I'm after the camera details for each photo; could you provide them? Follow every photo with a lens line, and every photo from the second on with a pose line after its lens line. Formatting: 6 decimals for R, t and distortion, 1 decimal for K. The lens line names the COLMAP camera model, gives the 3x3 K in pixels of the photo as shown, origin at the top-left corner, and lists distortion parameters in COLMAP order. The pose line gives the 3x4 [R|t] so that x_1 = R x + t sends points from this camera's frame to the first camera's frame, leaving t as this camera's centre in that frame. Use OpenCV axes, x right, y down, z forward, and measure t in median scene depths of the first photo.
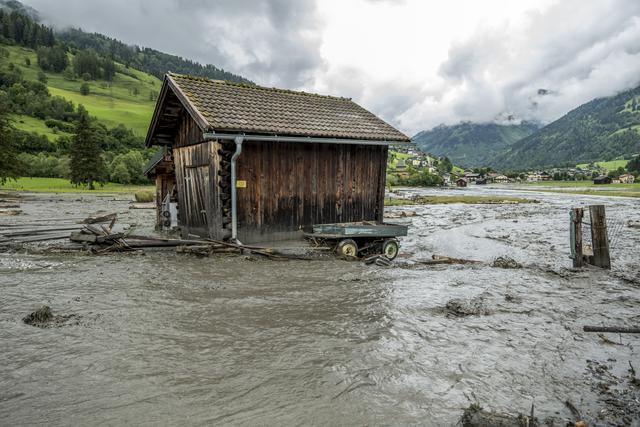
lens RADIAL K [[437.3, 0, 320.0], [0, 437.3, 213.5], [0, 0, 1]] dist [-0.009405, -0.000518]
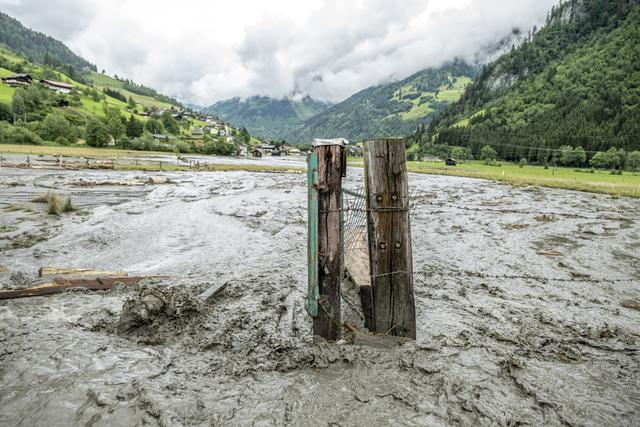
lens RADIAL K [[437.3, 0, 320.0], [0, 437.3, 213.5], [0, 0, 1]] dist [-0.009405, -0.000518]
pose [[0.900419, -0.013759, 0.434807, 0.007974], [-0.015779, 0.997809, 0.064250, 0.000288], [-0.434738, -0.064712, 0.898229, 0.012819]]
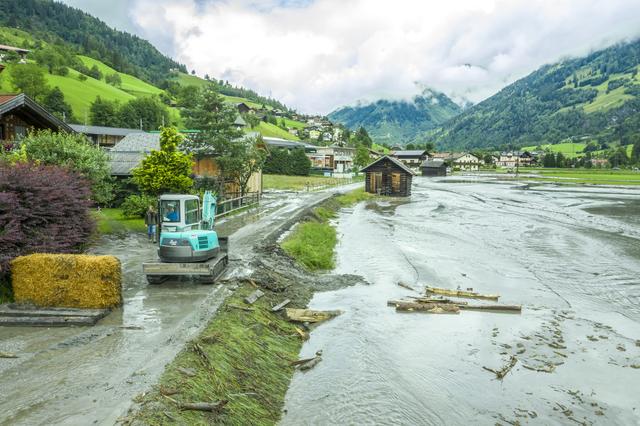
lens RADIAL K [[437.3, 0, 320.0], [0, 437.3, 213.0], [0, 0, 1]] dist [-0.009405, -0.000518]
pose [[0.986107, -0.003643, 0.166069, 0.142076], [-0.002703, 0.999275, 0.037972, -0.033419], [-0.166087, -0.037894, 0.985383, 0.440953]]
